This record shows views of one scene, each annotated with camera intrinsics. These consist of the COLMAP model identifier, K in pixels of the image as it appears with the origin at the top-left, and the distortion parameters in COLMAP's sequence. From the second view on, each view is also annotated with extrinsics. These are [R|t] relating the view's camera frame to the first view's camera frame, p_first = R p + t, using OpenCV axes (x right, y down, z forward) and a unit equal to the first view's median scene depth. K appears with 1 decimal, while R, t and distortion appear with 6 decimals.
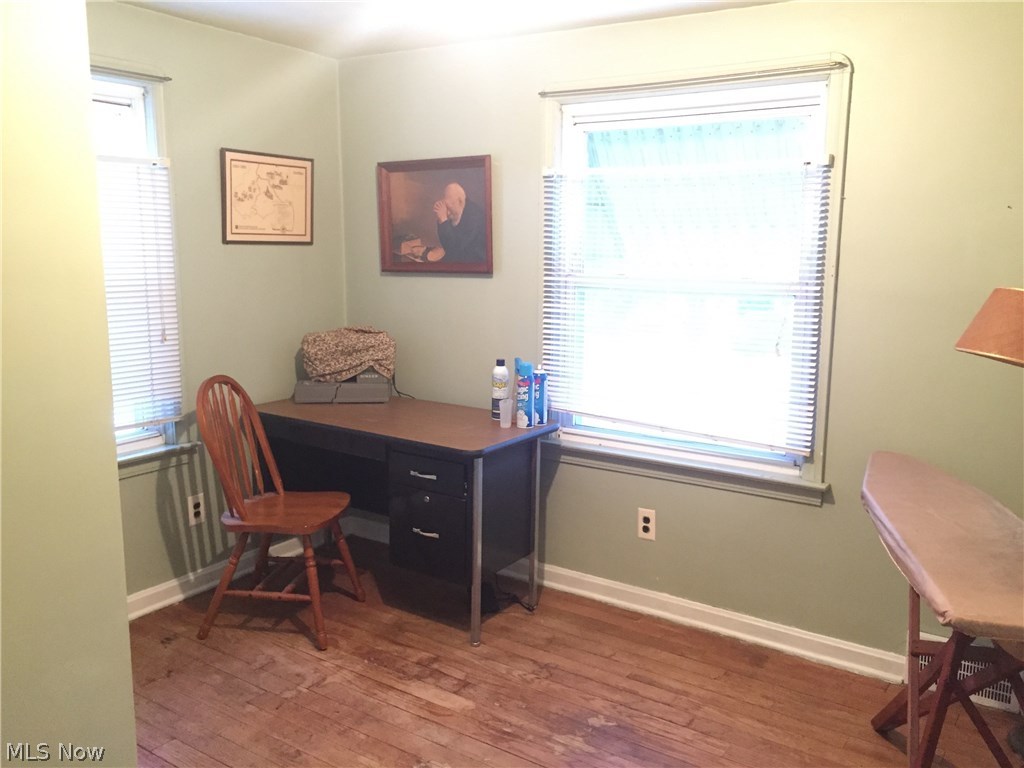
lens RADIAL K [[877.4, 0, 511.7], [0, 877.4, 382.4], [0, 0, 1]] dist [0.054016, -0.042243]
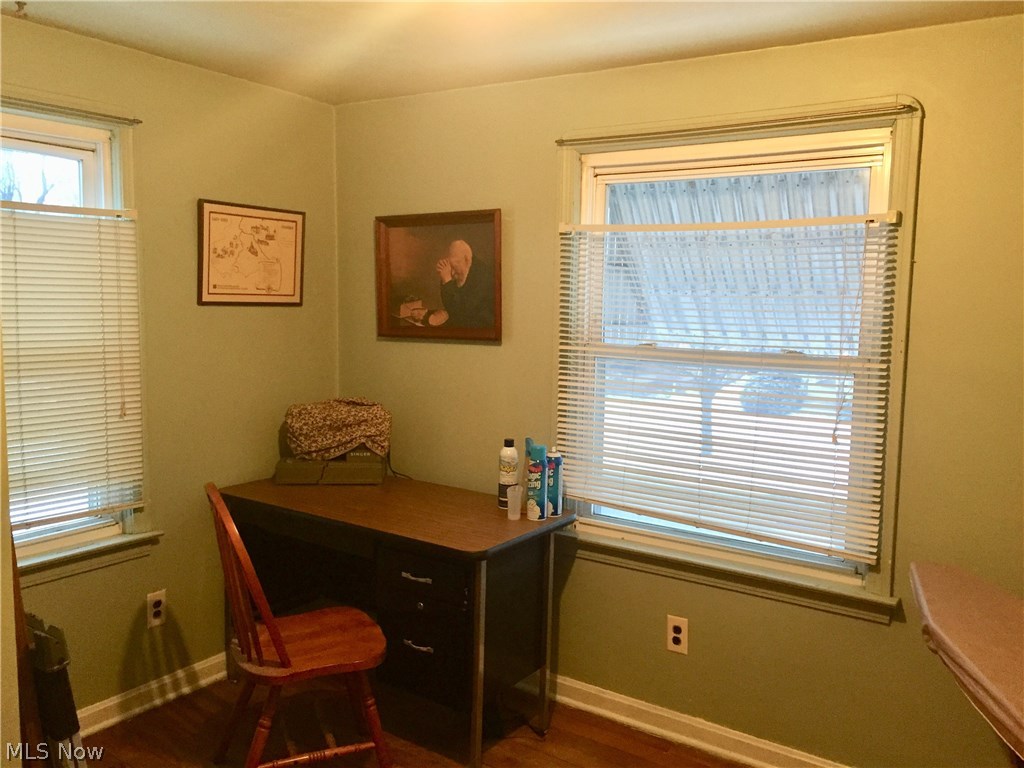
lens RADIAL K [[877.4, 0, 511.3], [0, 877.4, 383.1], [0, 0, 1]] dist [0.054016, -0.042243]
pose [[0.999883, 0.010732, -0.010885, -0.001790], [-0.011370, 0.998114, -0.060318, -0.029748], [0.010217, 0.060434, 0.998120, 0.125942]]
